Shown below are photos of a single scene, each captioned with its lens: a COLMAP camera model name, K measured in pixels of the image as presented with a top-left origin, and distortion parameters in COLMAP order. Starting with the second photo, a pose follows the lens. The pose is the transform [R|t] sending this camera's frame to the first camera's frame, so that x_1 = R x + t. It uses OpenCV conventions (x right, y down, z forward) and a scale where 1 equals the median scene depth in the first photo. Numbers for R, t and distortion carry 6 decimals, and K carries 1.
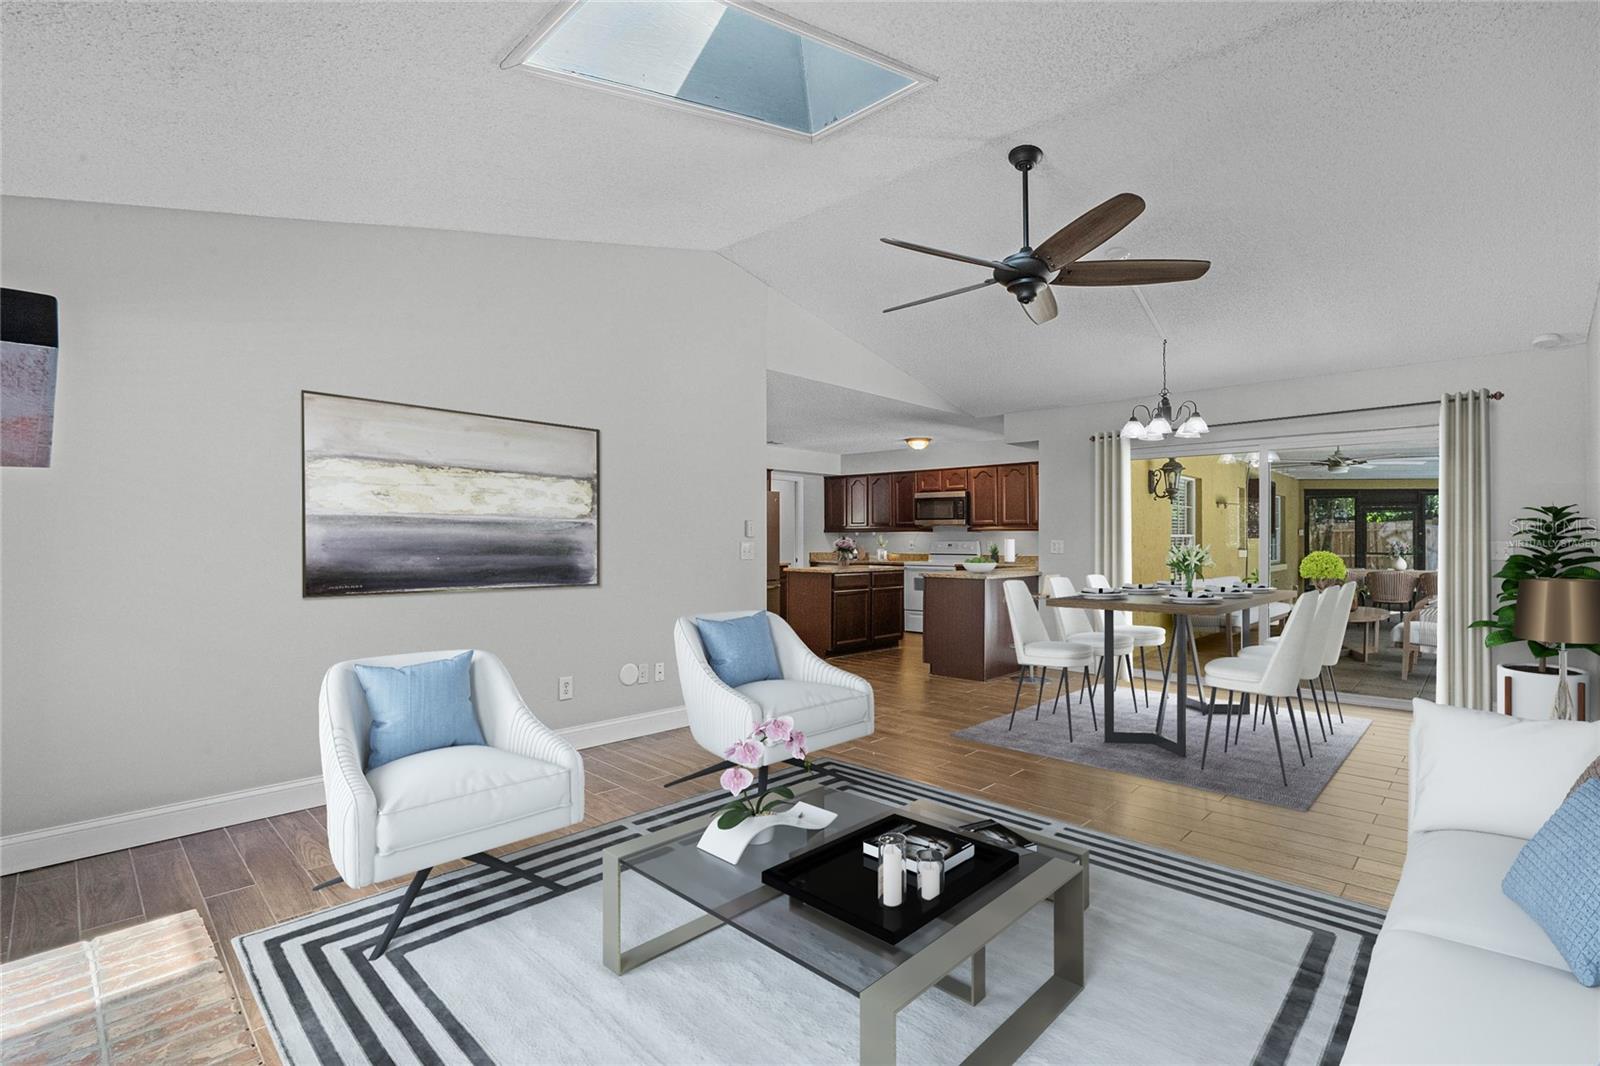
lens RADIAL K [[773.5, 0, 800.0], [0, 773.5, 533.0], [0, 0, 1]] dist [-0.002888, -0.000081]
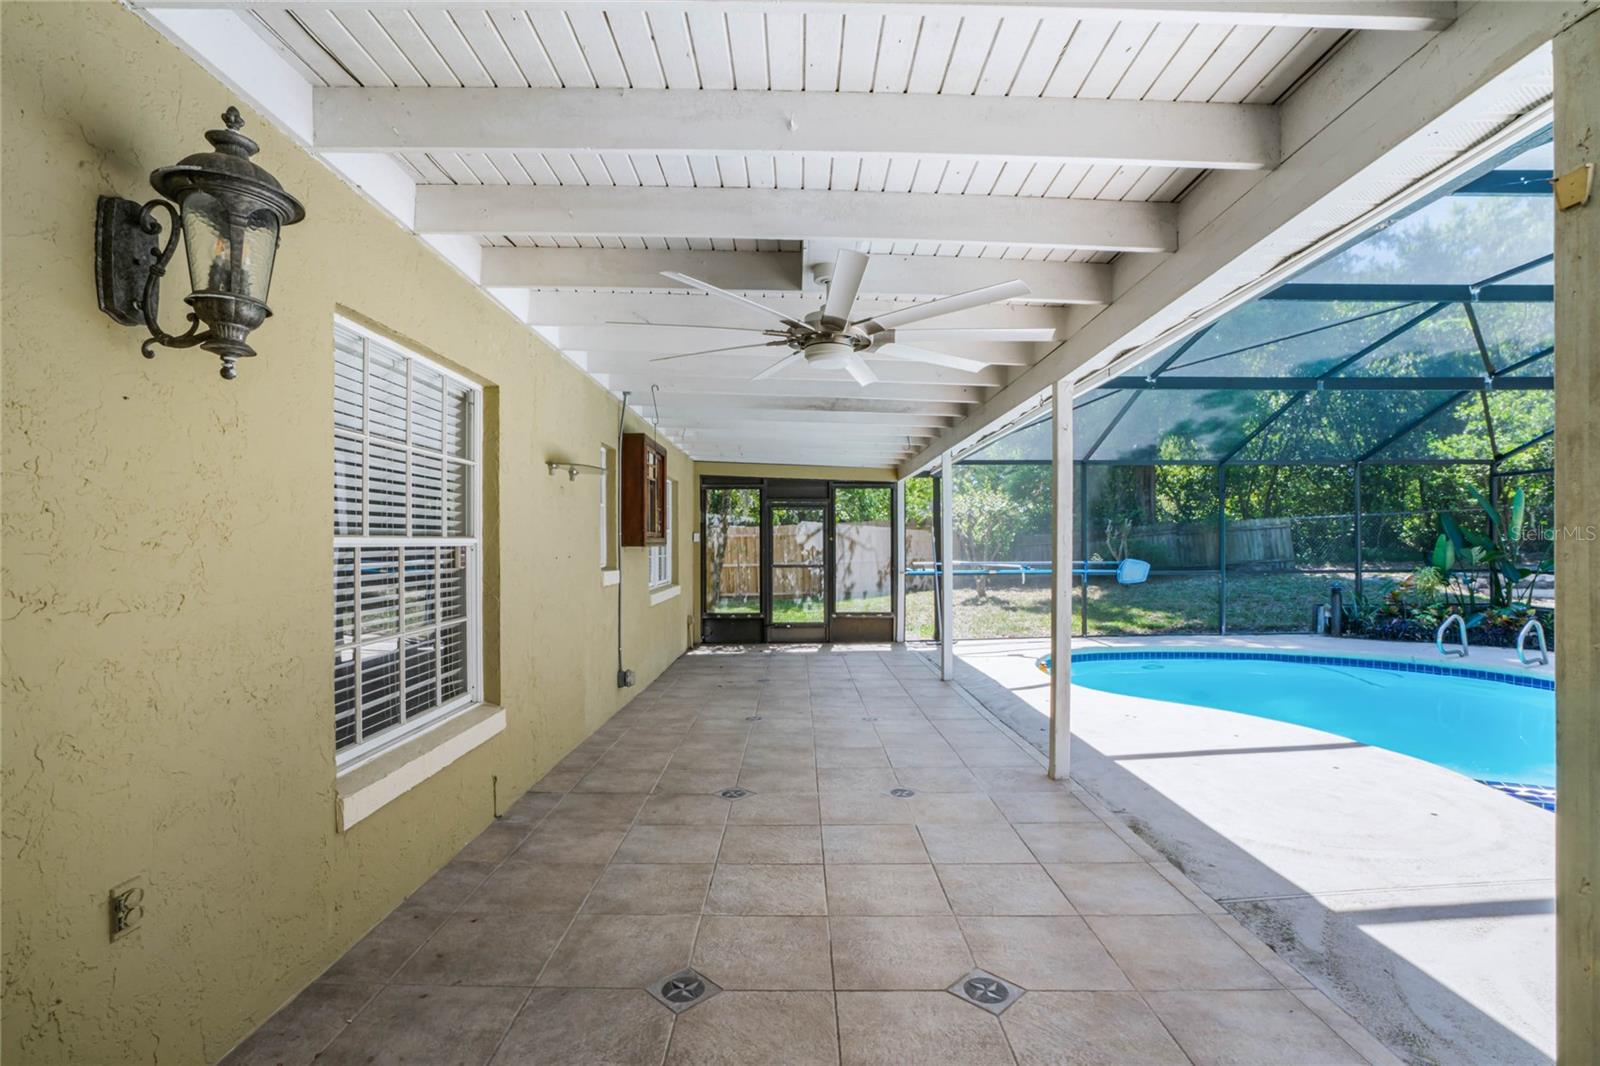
lens RADIAL K [[773.5, 0, 800.0], [0, 773.5, 533.0], [0, 0, 1]] dist [-0.002888, -0.000081]
pose [[0.745313, 0.005908, 0.666689, 0.454777], [0.000063, 0.999960, -0.008931, 0.002965], [-0.666715, 0.006698, 0.745283, 0.750975]]
